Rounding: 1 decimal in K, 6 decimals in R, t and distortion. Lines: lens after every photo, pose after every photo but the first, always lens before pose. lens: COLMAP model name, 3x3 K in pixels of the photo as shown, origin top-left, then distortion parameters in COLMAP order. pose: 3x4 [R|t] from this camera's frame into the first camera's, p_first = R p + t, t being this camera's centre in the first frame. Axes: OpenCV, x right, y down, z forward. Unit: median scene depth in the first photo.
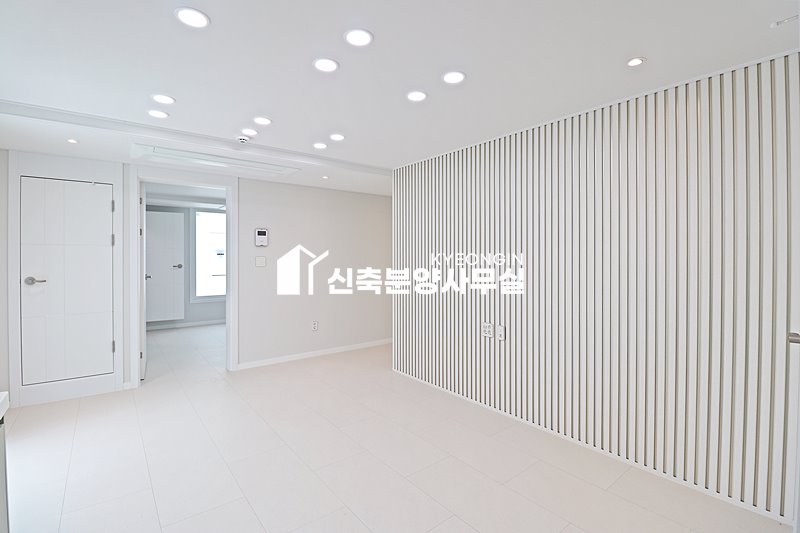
lens RADIAL K [[371.2, 0, 396.2], [0, 371.2, 259.6], [0, 0, 1]] dist [-0.002297, -0.006422]
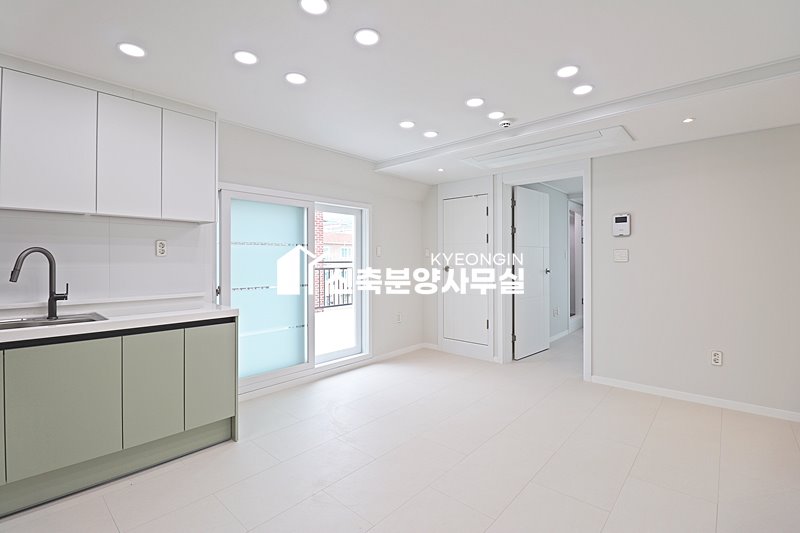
lens RADIAL K [[371.2, 0, 393.0], [0, 371.2, 263.6], [0, 0, 1]] dist [-0.002297, -0.006422]
pose [[0.161533, 0.005140, -0.986854, 0.415556], [-0.008612, 0.999956, 0.003799, 0.028752], [0.986830, 0.007885, 0.161570, 0.483585]]
